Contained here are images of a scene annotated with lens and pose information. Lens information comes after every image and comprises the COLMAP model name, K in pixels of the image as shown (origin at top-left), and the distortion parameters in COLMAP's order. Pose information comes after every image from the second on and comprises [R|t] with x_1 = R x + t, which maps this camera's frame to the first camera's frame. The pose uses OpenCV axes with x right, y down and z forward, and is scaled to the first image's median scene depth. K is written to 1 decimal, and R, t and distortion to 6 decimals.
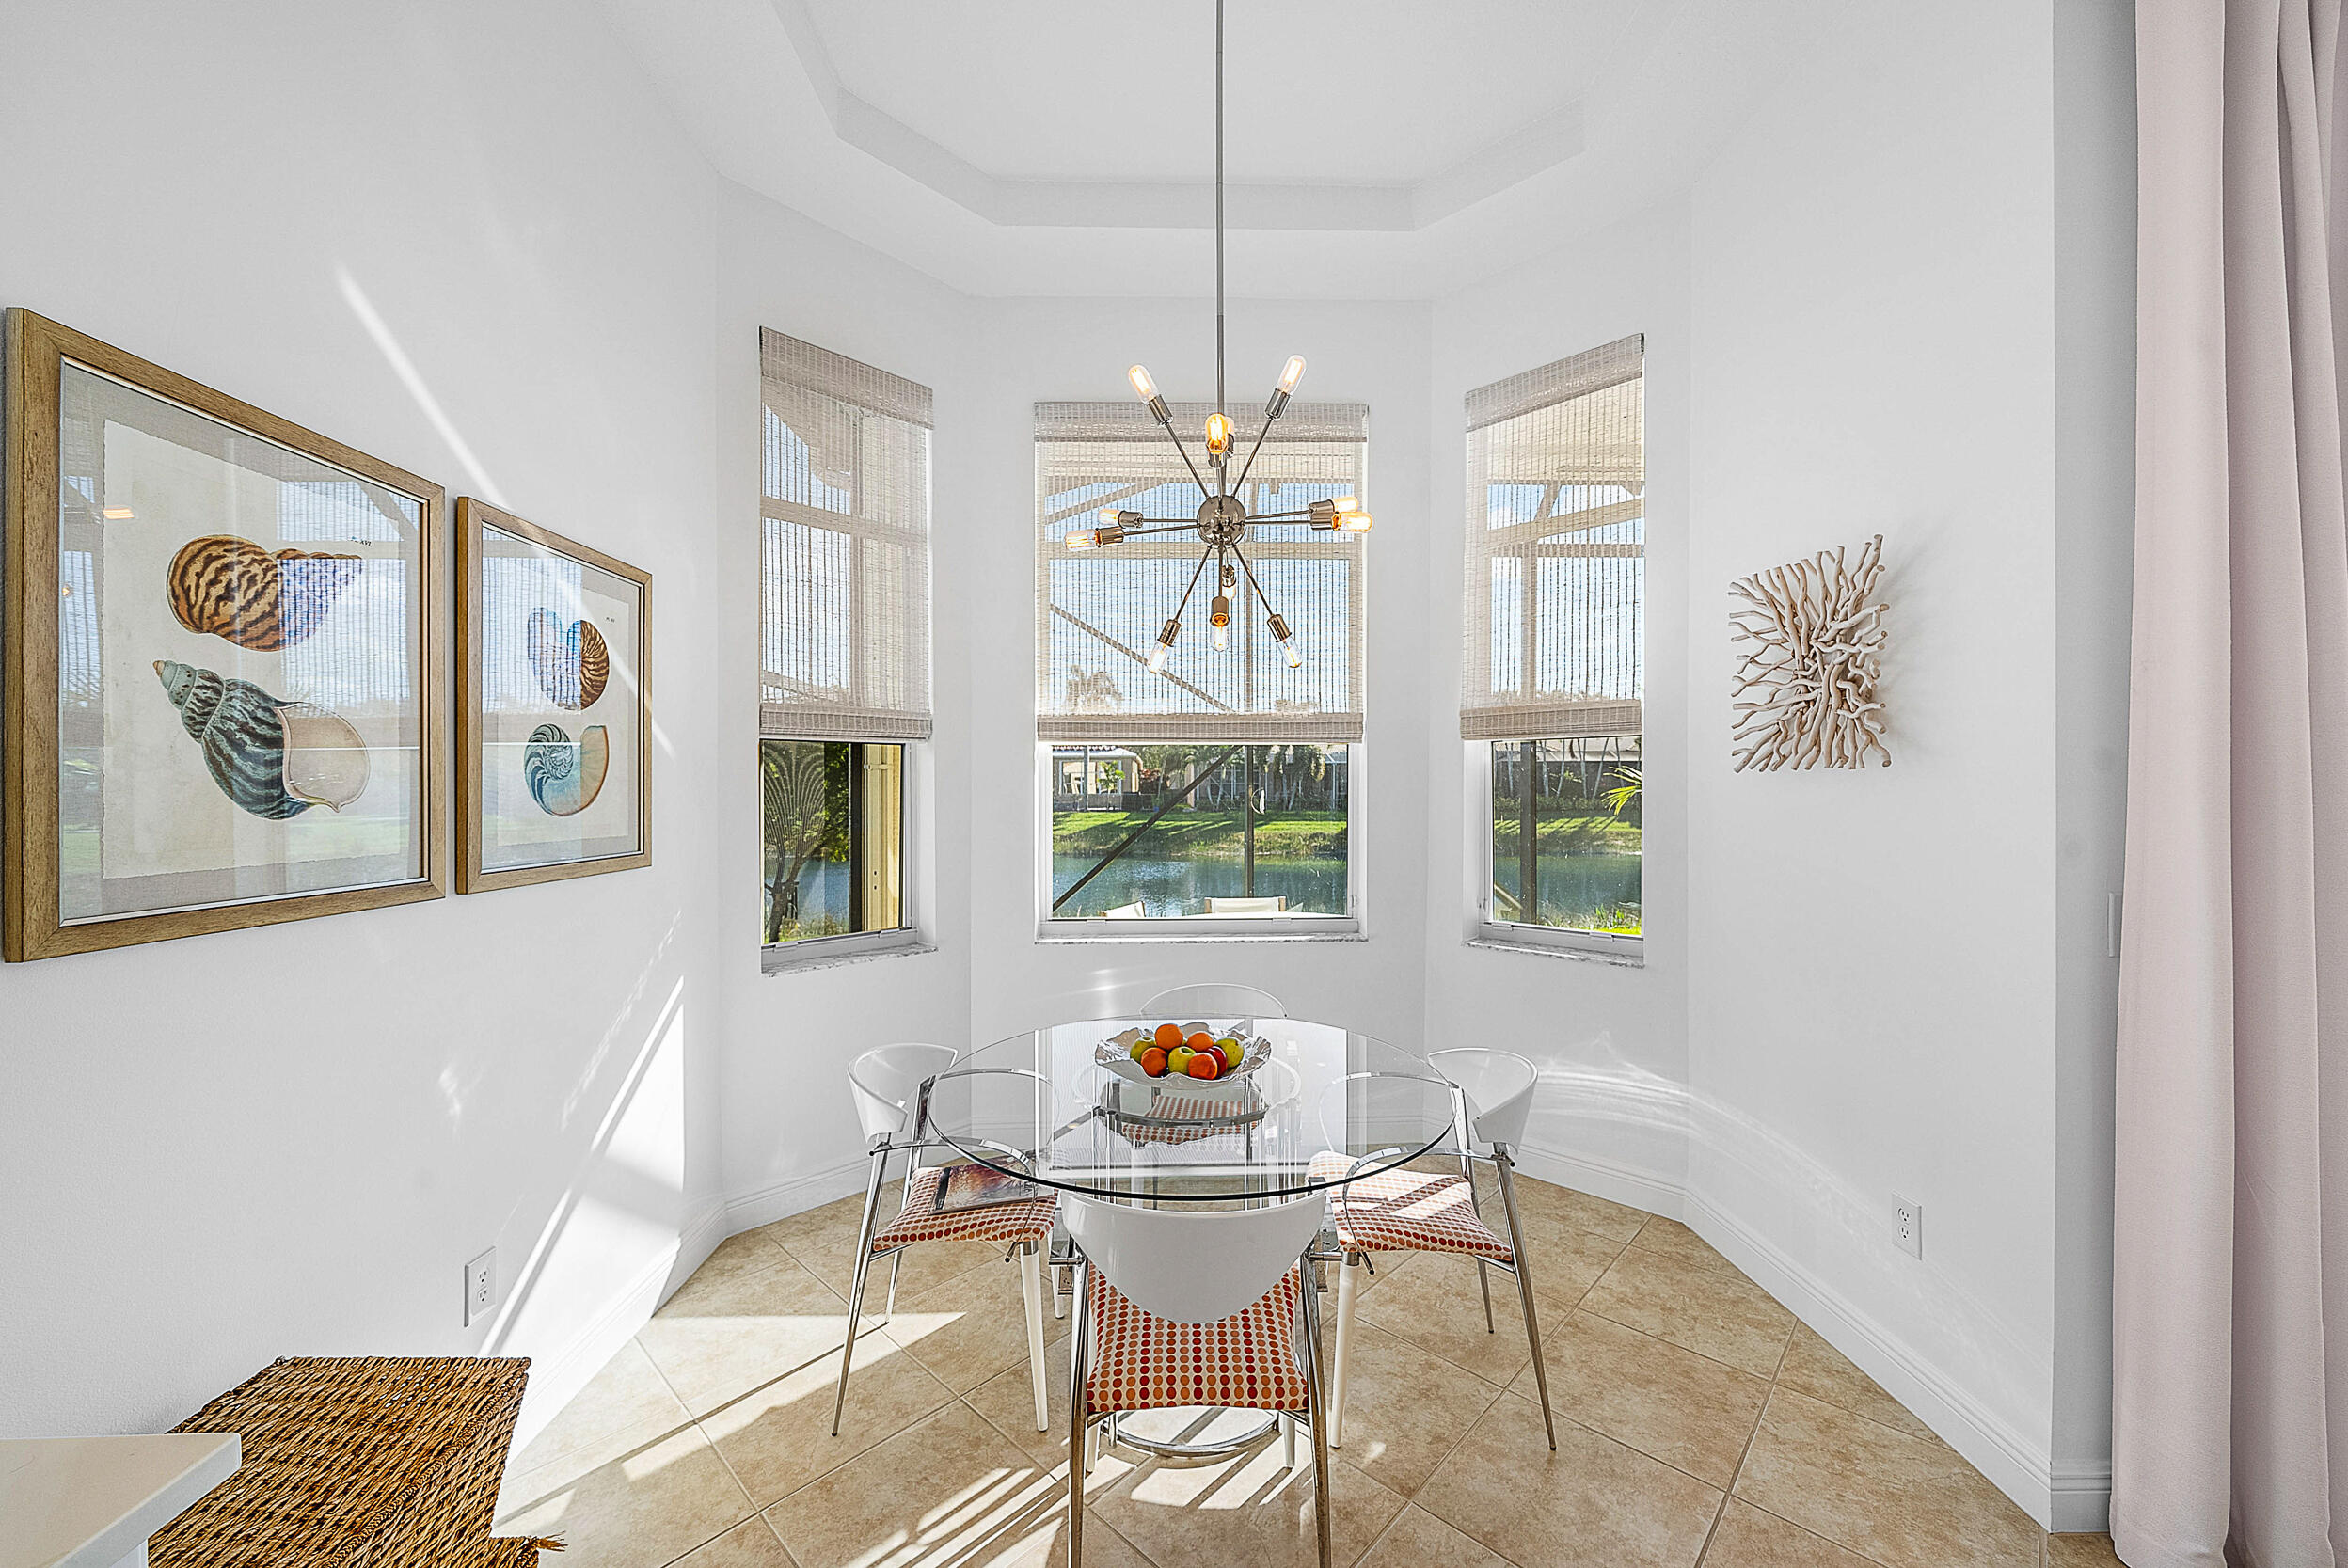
lens RADIAL K [[877.8, 0, 1174.0], [0, 877.8, 784.0], [0, 0, 1]] dist [0.000831, 0.000067]
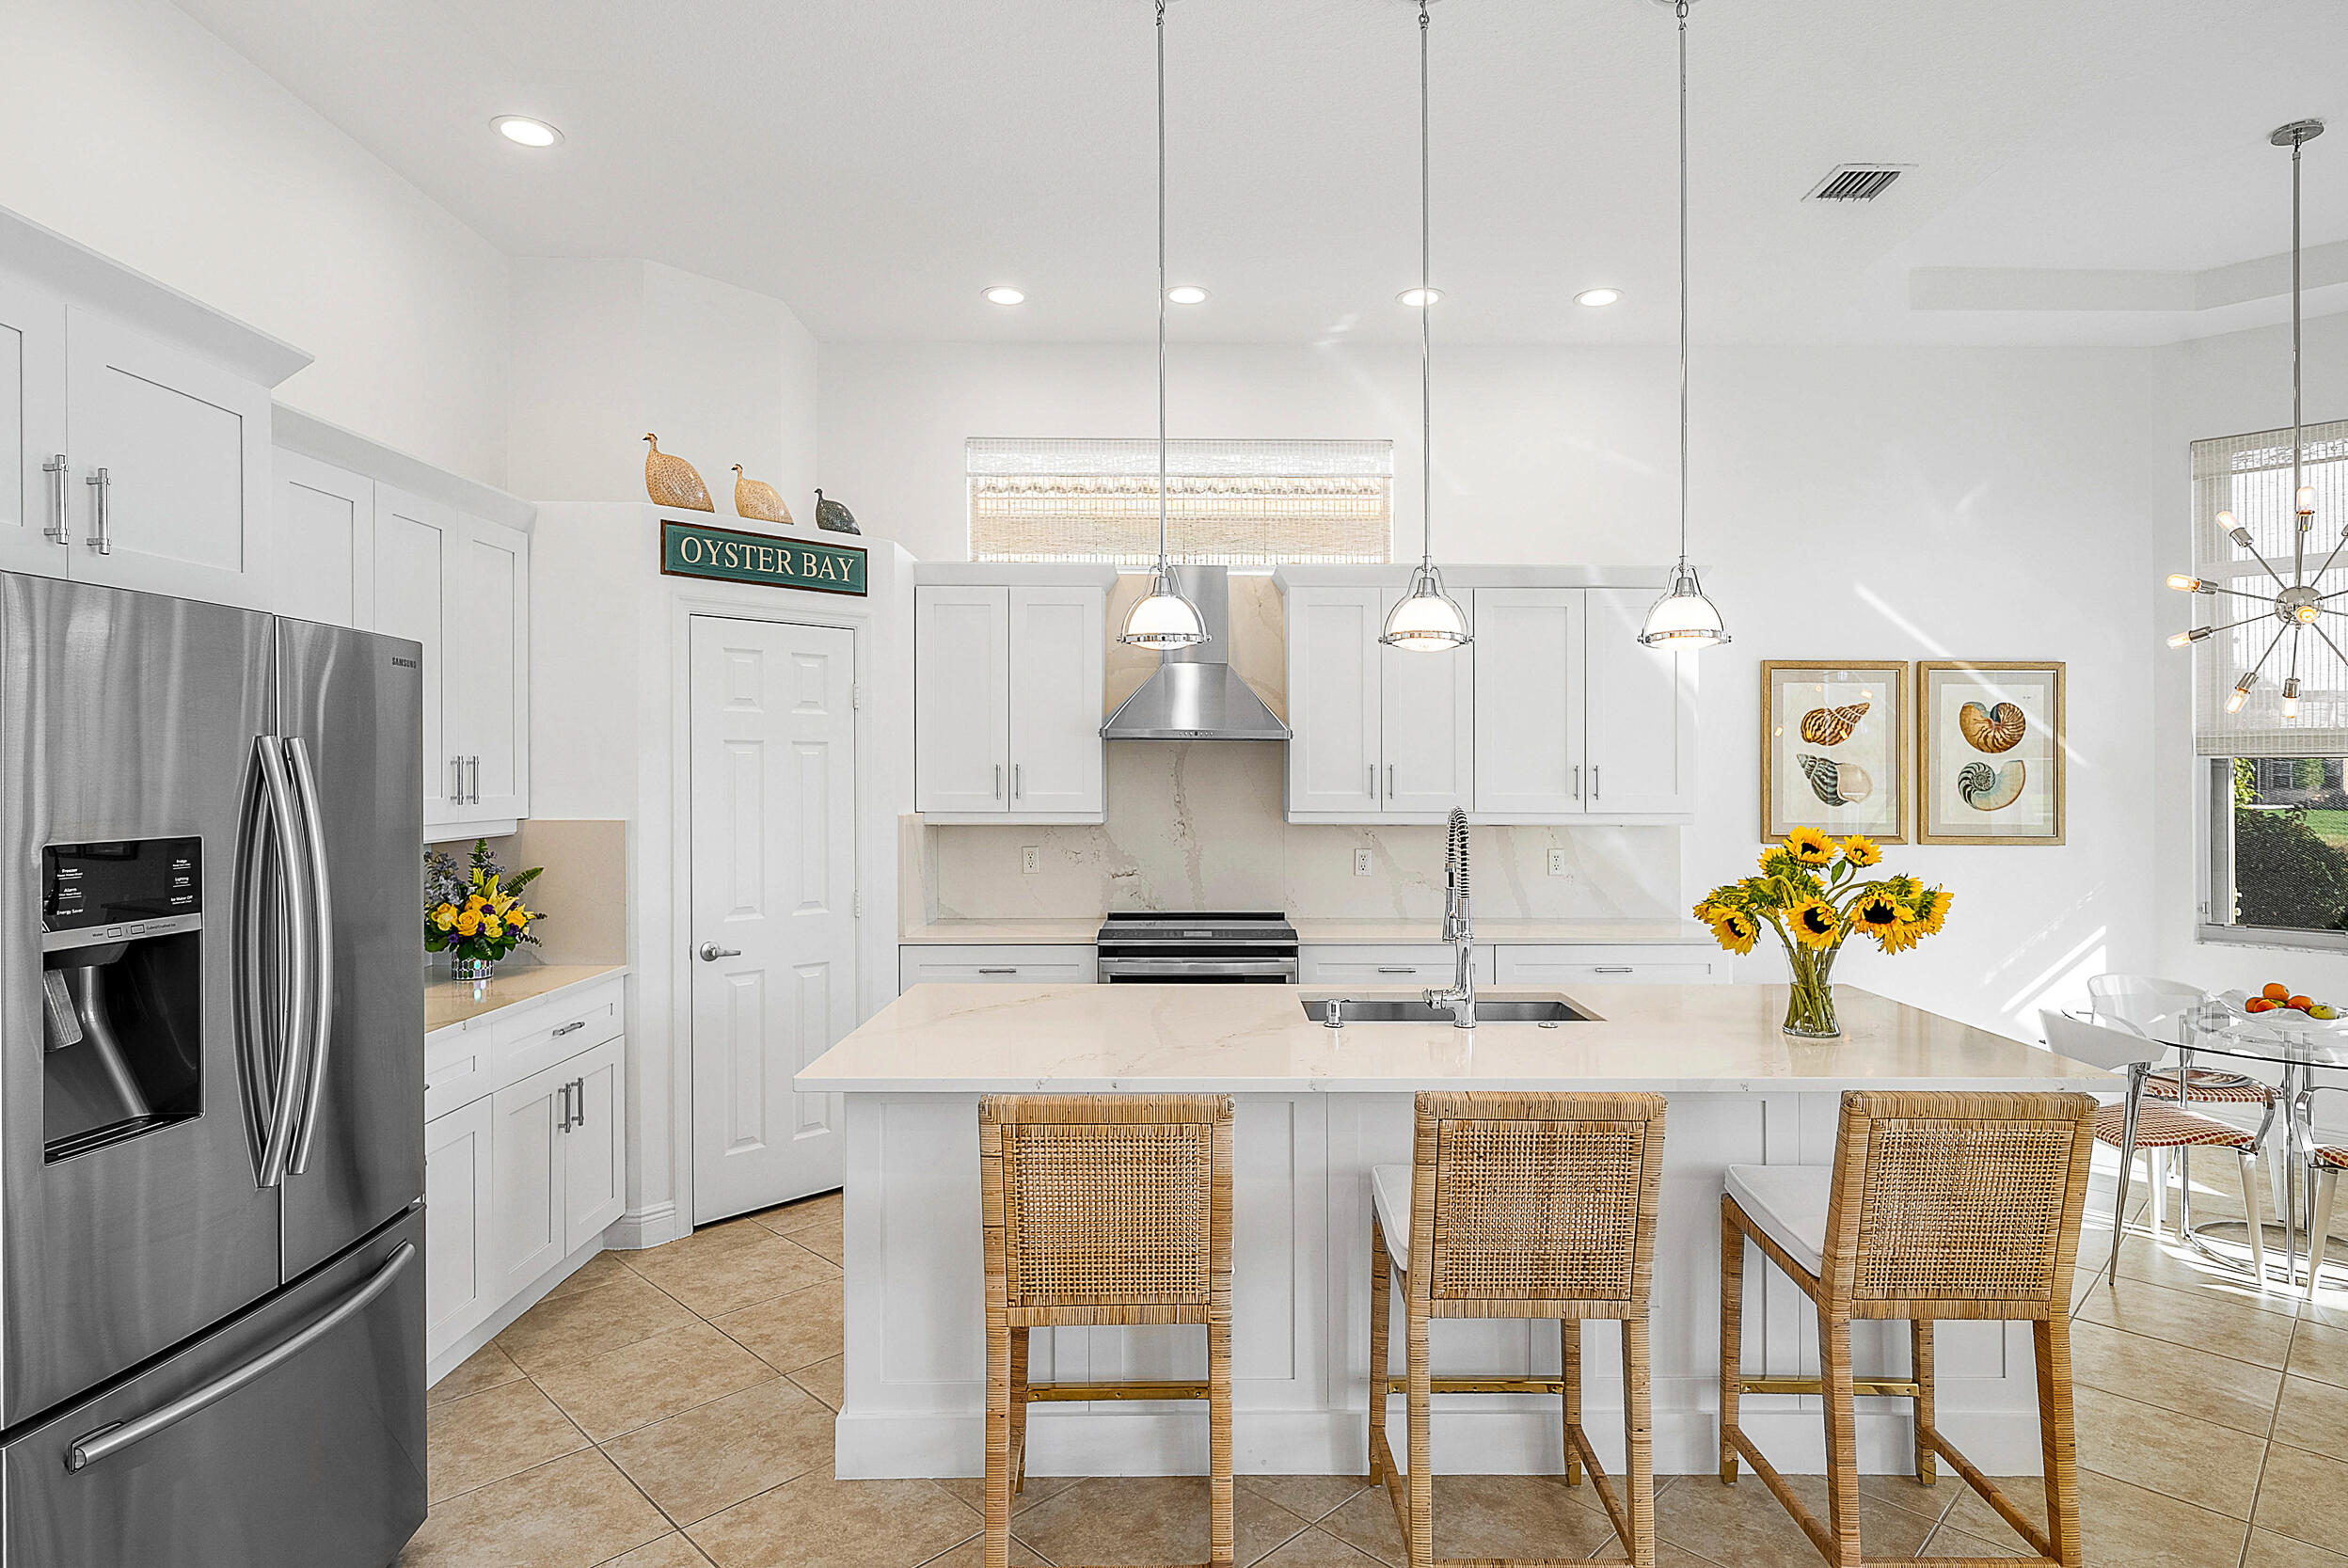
lens RADIAL K [[1308.2, 0, 1182.6], [0, 1308.2, 759.7], [0, 0, 1]] dist [0.001305, 0.001423]
pose [[-0.002661, -0.007152, -0.999971, 2.161193], [-0.000162, 0.999974, -0.007152, -0.054233], [0.999996, 0.000143, -0.002663, -0.721711]]
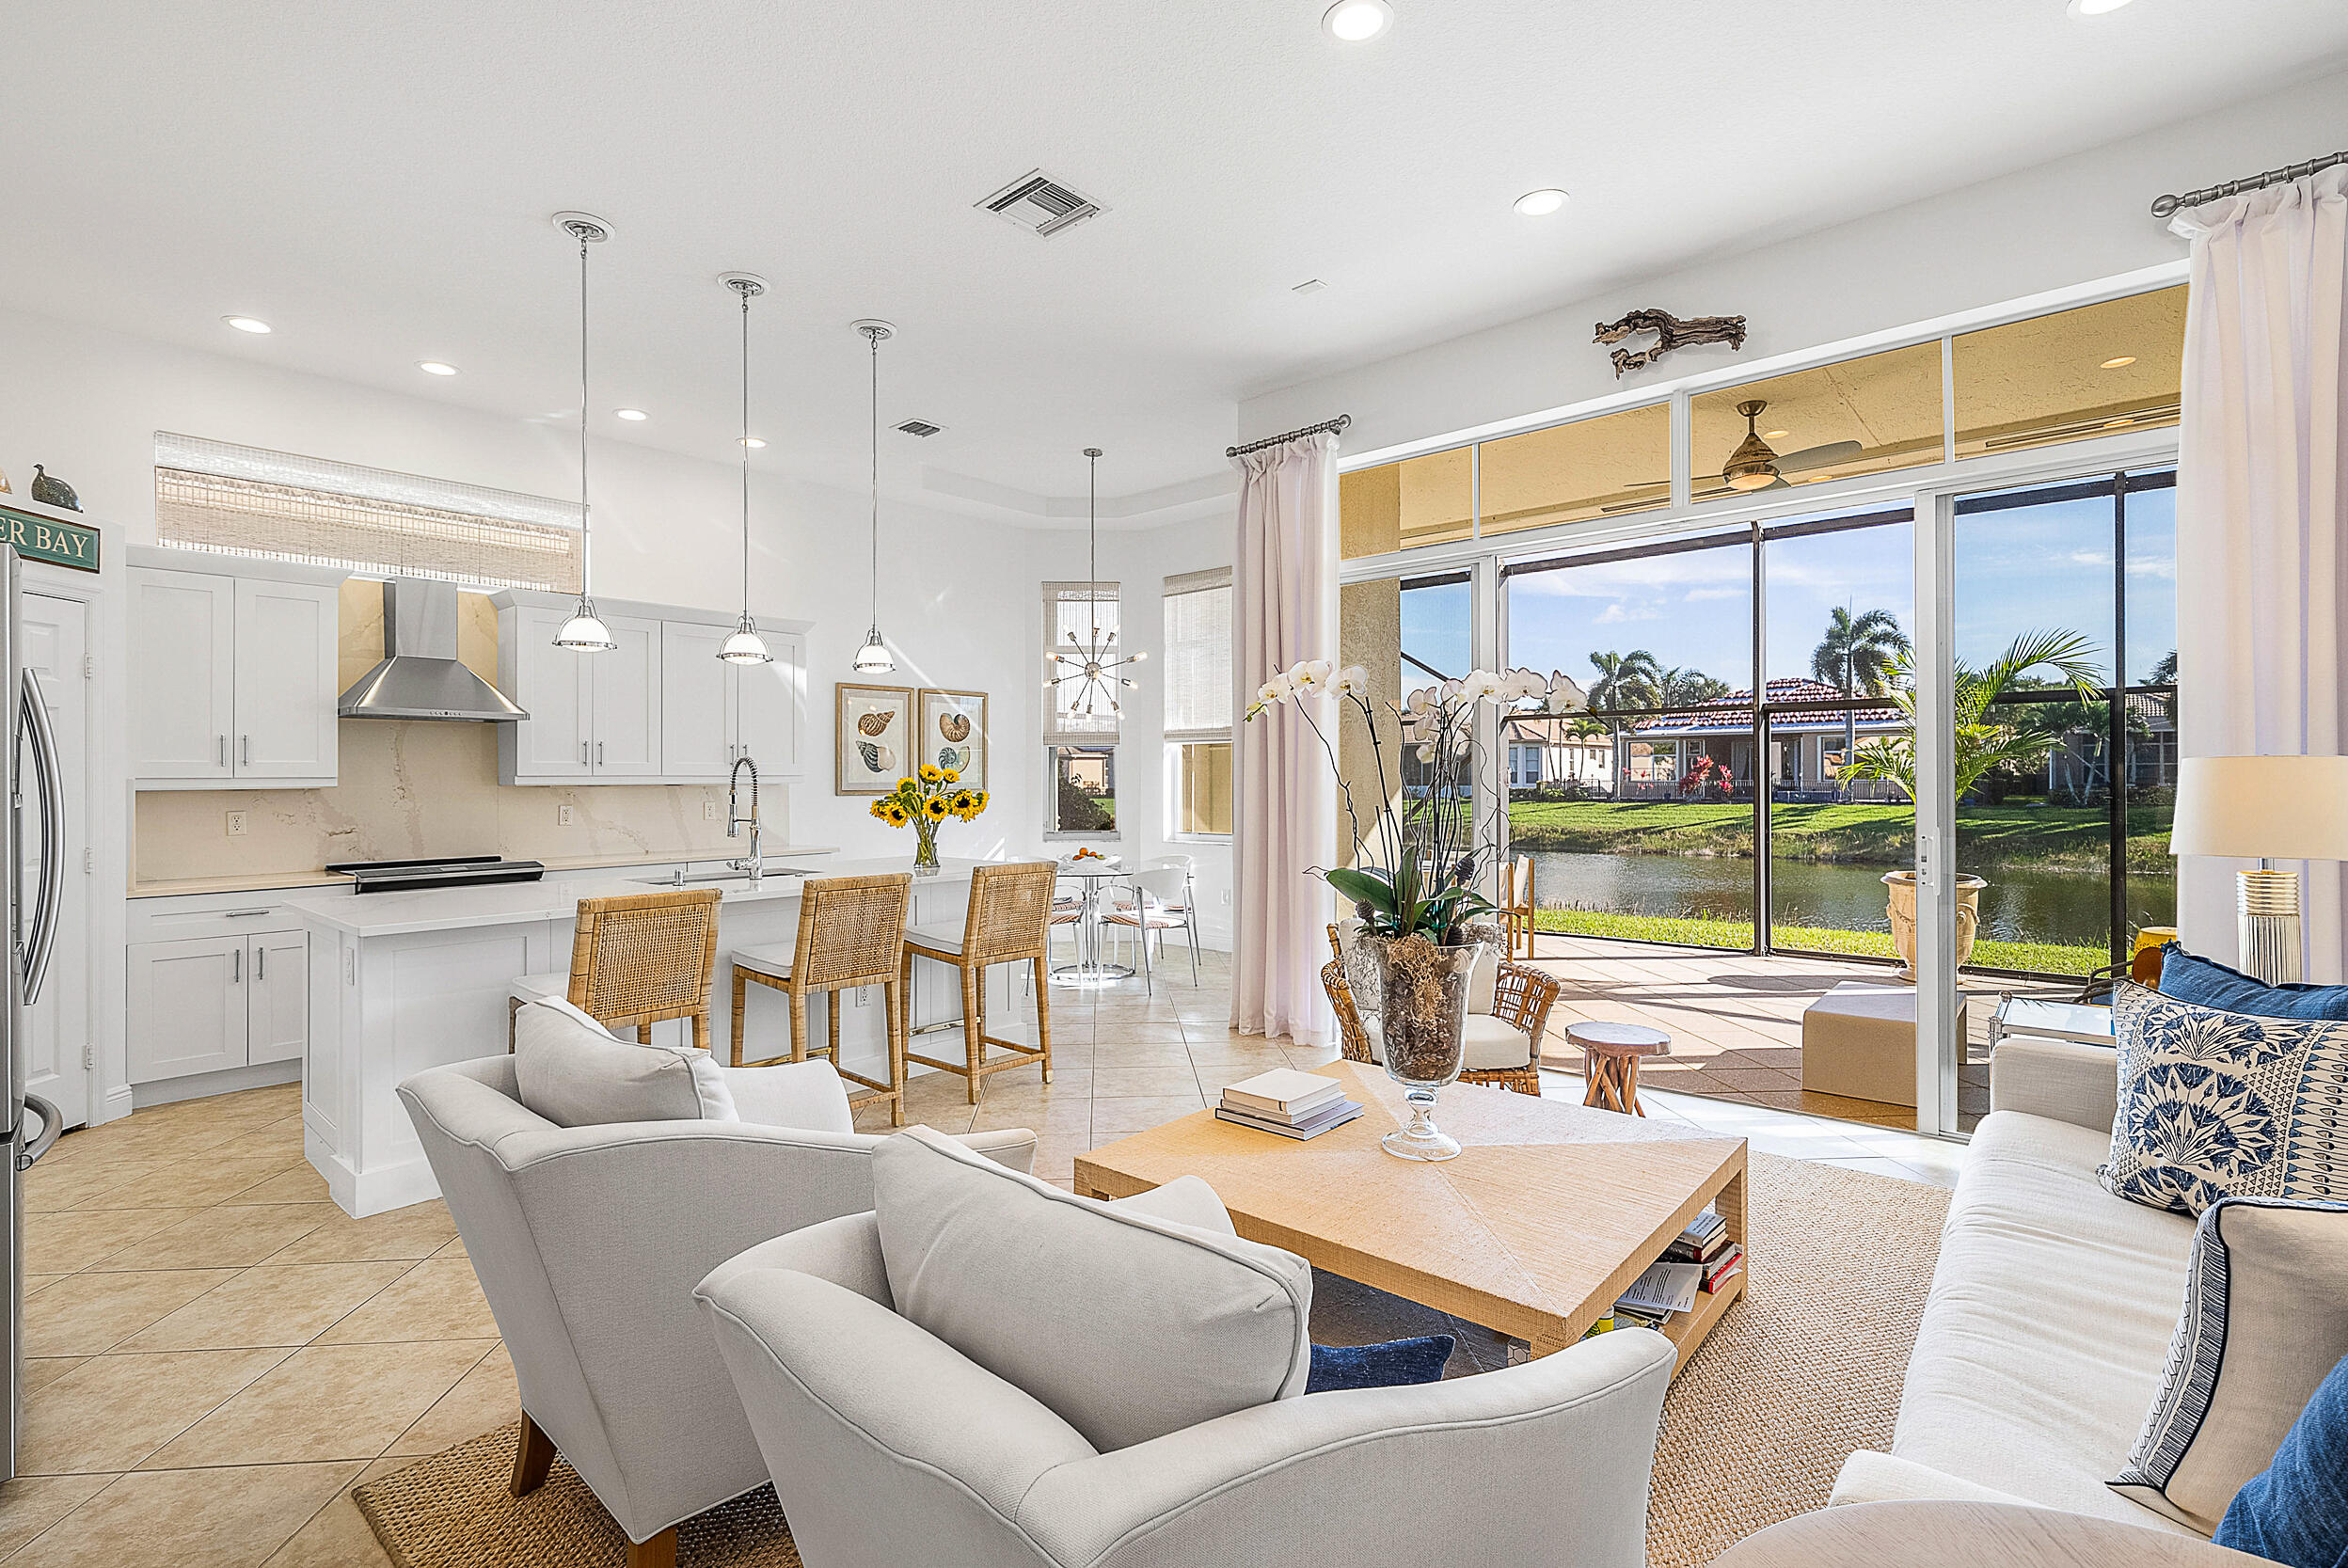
lens RADIAL K [[1053.7, 0, 1174.0], [0, 1053.7, 784.0], [0, 0, 1]] dist [0.001003, 0.000324]
pose [[0.729940, 0.005855, -0.683486, 2.731347], [0.003849, 0.999912, 0.012676, 0.025862], [0.683500, -0.011884, 0.729854, -1.380411]]
